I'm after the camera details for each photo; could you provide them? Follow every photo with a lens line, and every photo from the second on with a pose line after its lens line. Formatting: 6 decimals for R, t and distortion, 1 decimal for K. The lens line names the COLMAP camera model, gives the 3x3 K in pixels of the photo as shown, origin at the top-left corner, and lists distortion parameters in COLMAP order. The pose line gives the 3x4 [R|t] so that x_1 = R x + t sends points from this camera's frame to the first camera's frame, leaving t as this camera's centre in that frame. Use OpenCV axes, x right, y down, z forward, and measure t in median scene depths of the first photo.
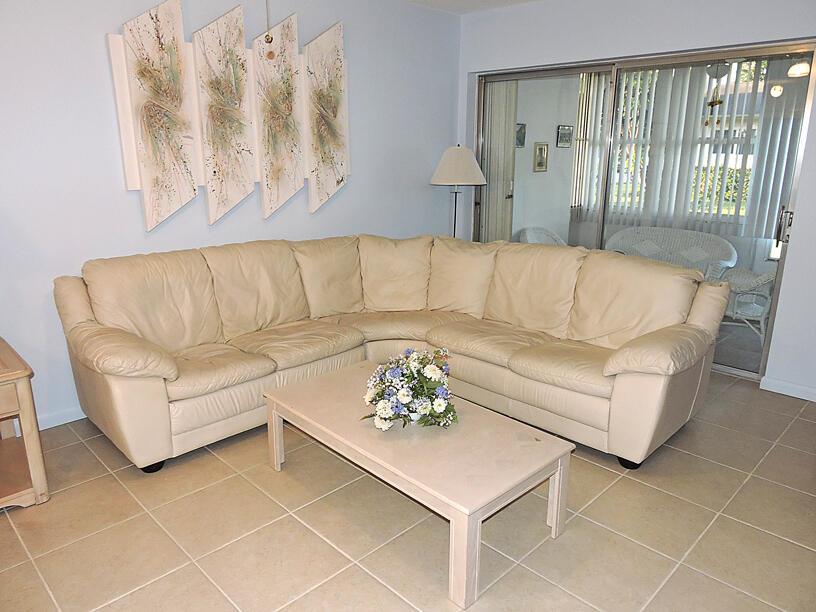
lens RADIAL K [[582.3, 0, 408.0], [0, 582.3, 306.0], [0, 0, 1]] dist [-0.001160, -0.005680]
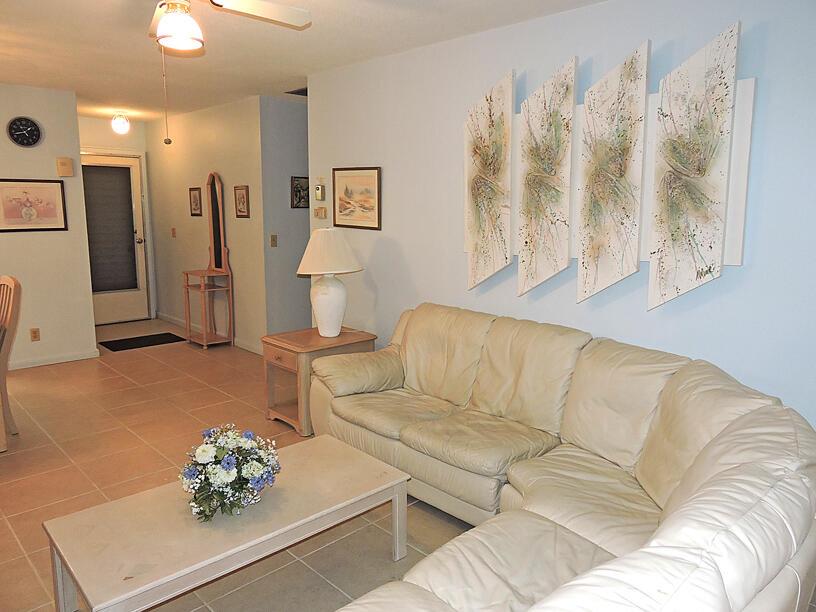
lens RADIAL K [[582.3, 0, 408.0], [0, 582.3, 306.0], [0, 0, 1]] dist [-0.001160, -0.005680]
pose [[-0.004080, 0.164474, -0.986373, 0.598665], [-0.271490, 0.949151, 0.159390, -0.225286], [0.962433, 0.268440, 0.040781, 0.786204]]
